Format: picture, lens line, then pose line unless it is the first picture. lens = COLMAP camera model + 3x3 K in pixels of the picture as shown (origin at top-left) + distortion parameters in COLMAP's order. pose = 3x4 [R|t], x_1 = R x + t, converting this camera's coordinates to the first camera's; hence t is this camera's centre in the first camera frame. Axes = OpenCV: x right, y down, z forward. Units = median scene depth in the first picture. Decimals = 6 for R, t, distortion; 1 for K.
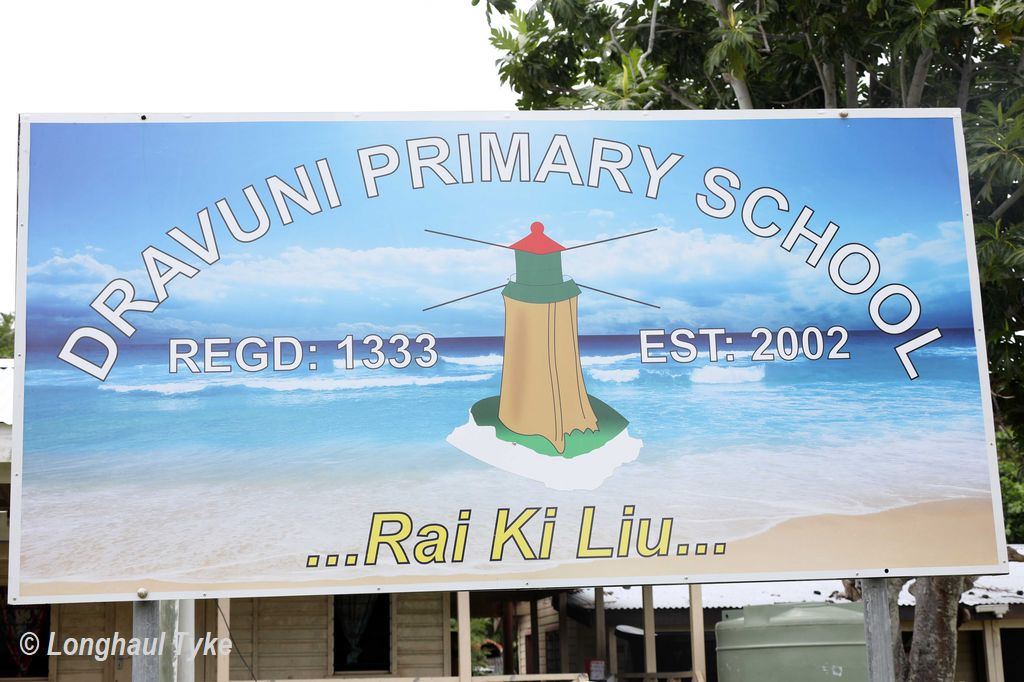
lens RADIAL K [[1701.6, 0, 511.4], [0, 1701.6, 341.0], [0, 0, 1]] dist [-0.010133, 0.000000]
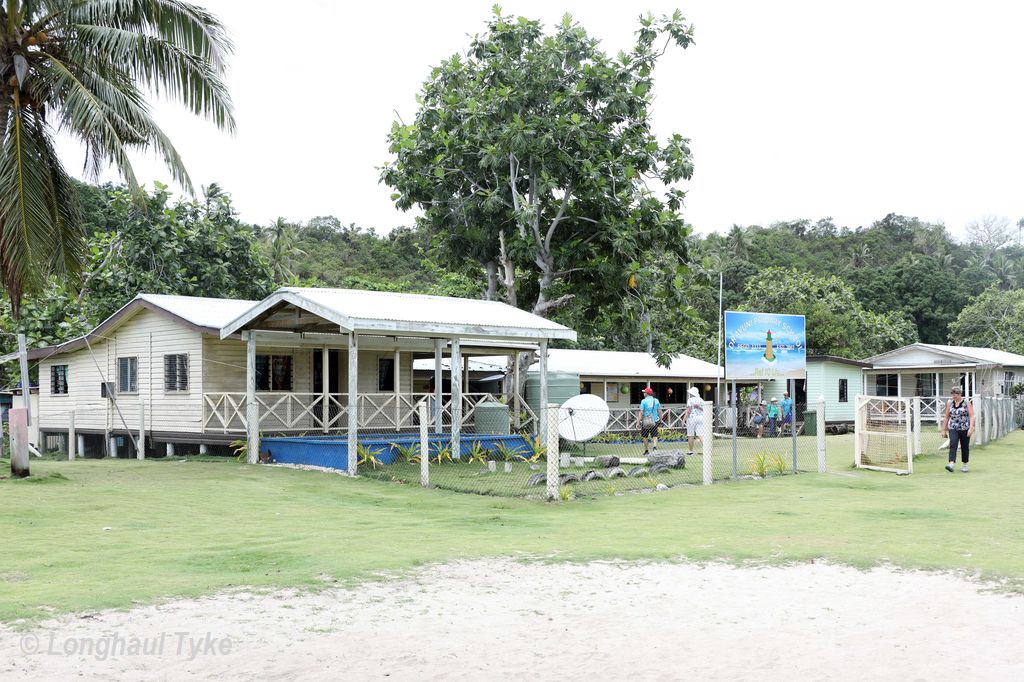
lens RADIAL K [[1198.8, 0, 512.2], [0, 1198.8, 341.8], [0, 0, 1]] dist [-0.000878, 0.000000]
pose [[0.776370, 0.042053, 0.628873, -4.116474], [-0.130718, 0.986820, 0.095388, -0.368121], [-0.616573, -0.156262, 0.771635, -2.322151]]
